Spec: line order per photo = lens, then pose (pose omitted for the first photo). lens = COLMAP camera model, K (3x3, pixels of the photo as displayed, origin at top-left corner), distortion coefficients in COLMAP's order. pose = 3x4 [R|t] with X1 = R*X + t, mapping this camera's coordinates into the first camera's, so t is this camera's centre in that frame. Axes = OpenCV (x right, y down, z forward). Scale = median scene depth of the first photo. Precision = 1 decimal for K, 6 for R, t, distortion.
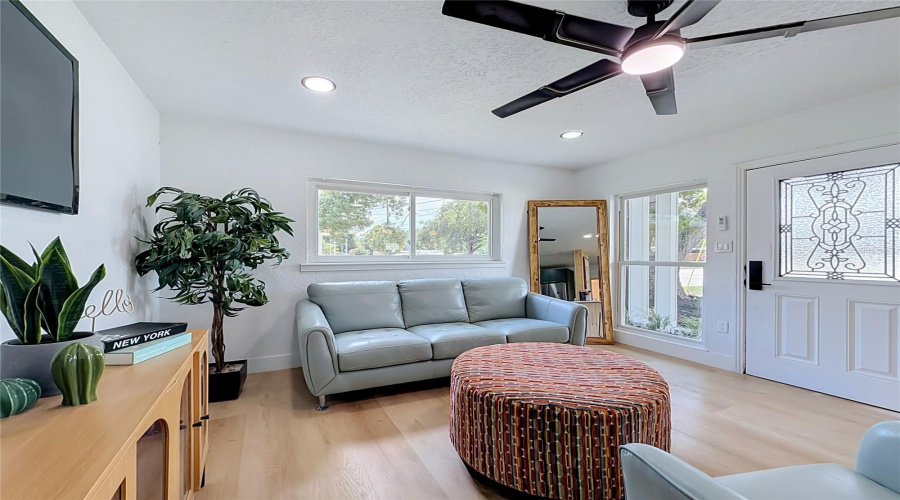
lens RADIAL K [[362.3, 0, 455.0], [0, 362.3, 255.0], [0, 0, 1]] dist [0.000141, -0.000072]
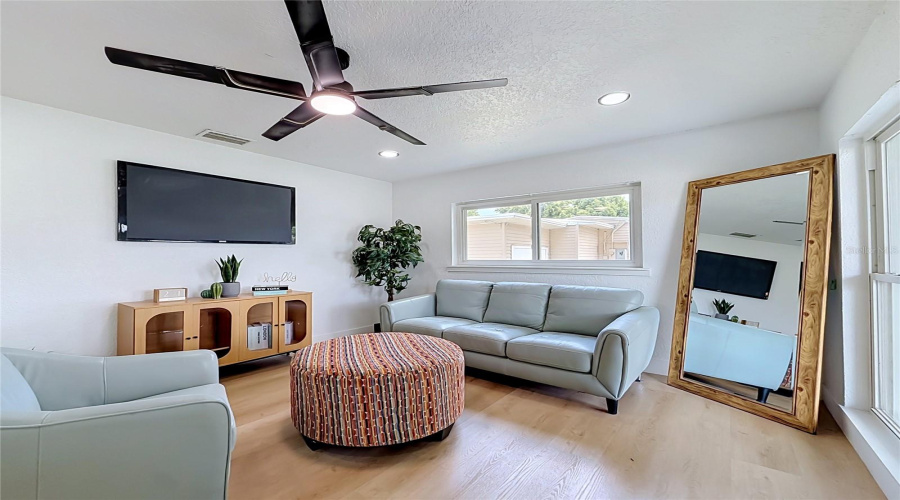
lens RADIAL K [[362.3, 0, 455.0], [0, 362.3, 255.0], [0, 0, 1]] dist [0.000141, -0.000072]
pose [[0.441391, -0.008286, -0.897277, 0.733606], [-0.001068, 0.999952, -0.009759, -0.003560], [0.897314, 0.005266, 0.441361, 0.341819]]
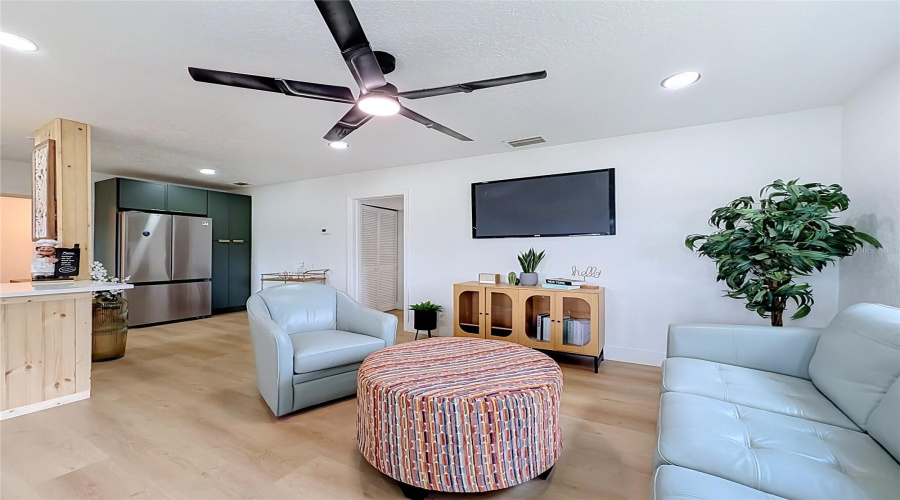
lens RADIAL K [[362.3, 0, 455.0], [0, 362.3, 255.0], [0, 0, 1]] dist [0.000141, -0.000072]
pose [[-0.809981, 0.003511, -0.586446, 0.430076], [-0.003494, 0.999935, 0.010813, -0.003528], [0.586446, 0.010807, -0.809916, 0.878343]]
